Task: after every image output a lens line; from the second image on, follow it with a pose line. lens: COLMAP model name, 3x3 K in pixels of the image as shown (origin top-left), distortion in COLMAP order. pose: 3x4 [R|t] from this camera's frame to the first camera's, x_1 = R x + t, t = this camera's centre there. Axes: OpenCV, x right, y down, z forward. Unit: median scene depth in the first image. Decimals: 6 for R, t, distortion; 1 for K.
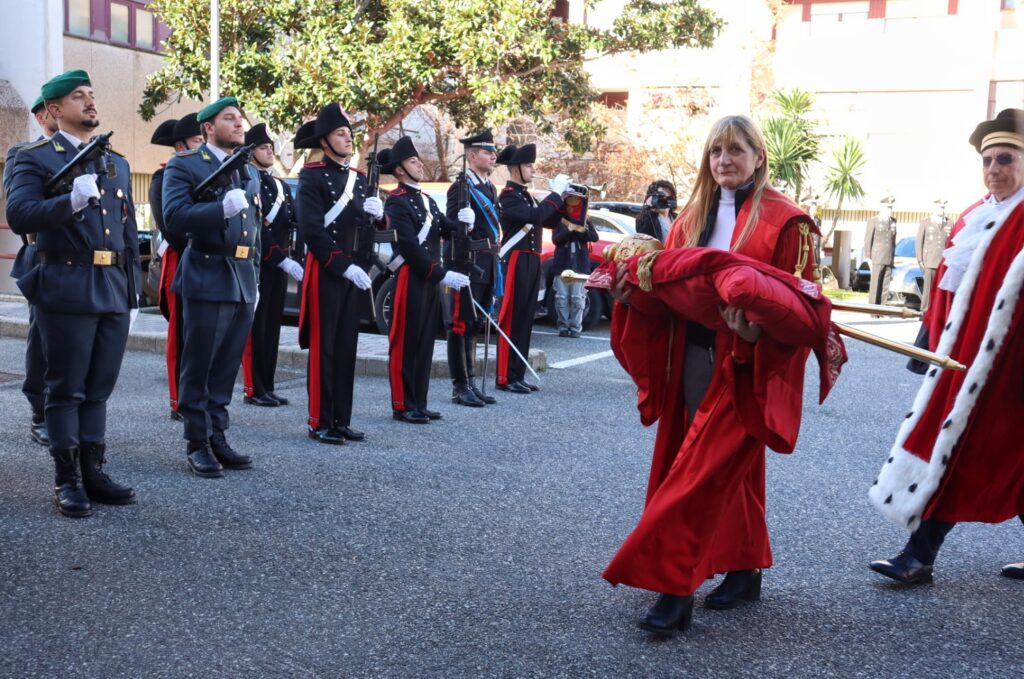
lens RADIAL K [[961.5, 0, 512.0], [0, 961.5, 339.5], [0, 0, 1]] dist [-0.059429, 0.116590]
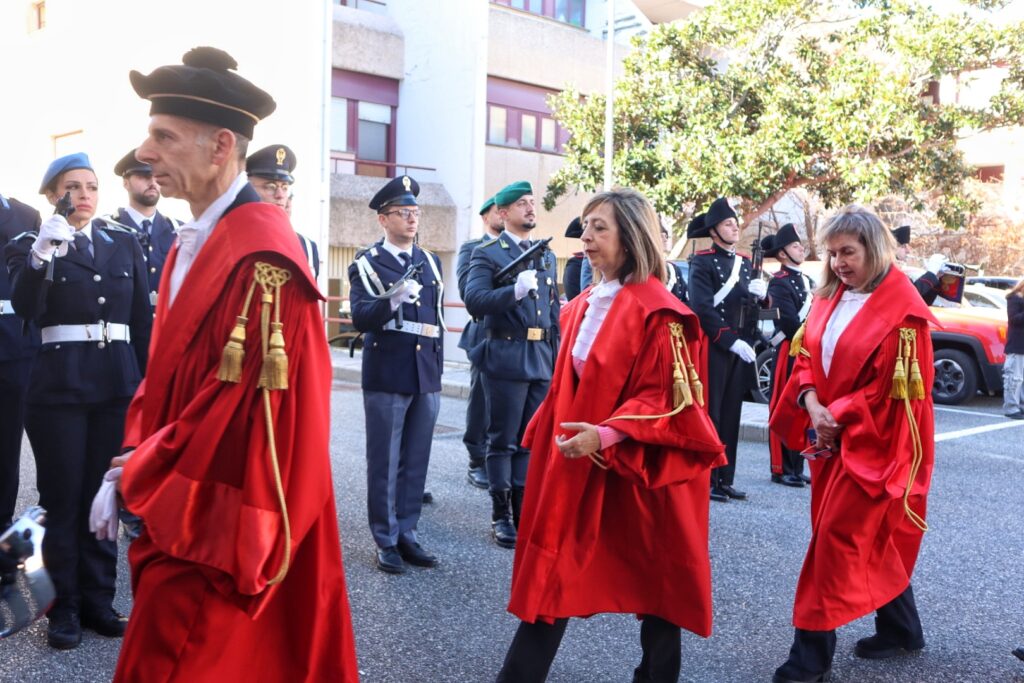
lens RADIAL K [[961.5, 0, 512.0], [0, 961.5, 341.5], [0, 0, 1]] dist [-0.059429, 0.116590]
pose [[0.942724, 0.009972, -0.333425, -0.033500], [-0.031124, 0.997822, -0.058158, -0.002704], [0.332119, 0.065204, 0.940981, -0.105291]]
